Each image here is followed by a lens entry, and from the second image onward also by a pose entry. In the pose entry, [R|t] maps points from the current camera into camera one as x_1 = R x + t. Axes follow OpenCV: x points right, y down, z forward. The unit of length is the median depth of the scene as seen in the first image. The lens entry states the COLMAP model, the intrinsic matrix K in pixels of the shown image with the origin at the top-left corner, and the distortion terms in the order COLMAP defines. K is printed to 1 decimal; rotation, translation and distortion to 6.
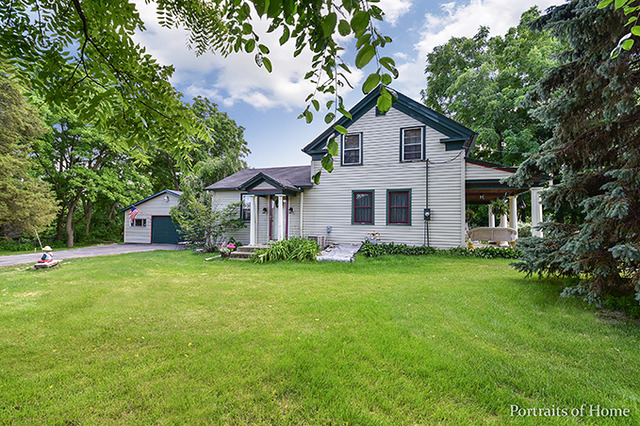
lens RADIAL K [[318.6, 0, 320.0], [0, 318.6, 213.0], [0, 0, 1]] dist [0.000554, 0.000020]
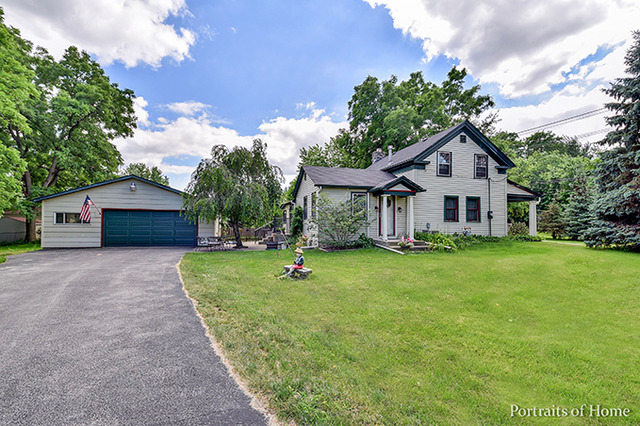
lens RADIAL K [[302.6, 0, 320.0], [0, 302.6, 213.0], [0, 0, 1]] dist [-0.000785, -0.000125]
pose [[0.817806, 0.019290, 0.575171, -1.059986], [-0.022906, 0.999737, -0.000959, 0.014016], [-0.575038, -0.012390, 0.818033, 0.279844]]
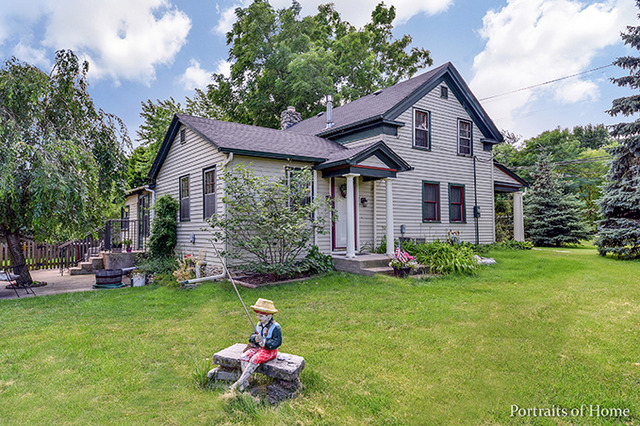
lens RADIAL K [[419.5, 0, 320.7], [0, 419.5, 216.9], [0, 0, 1]] dist [0.036819, -0.000030]
pose [[0.554144, 0.012153, 0.832332, -0.955411], [-0.015860, 0.999866, -0.004040, 0.030816], [-0.832269, -0.010962, 0.554263, 0.635257]]
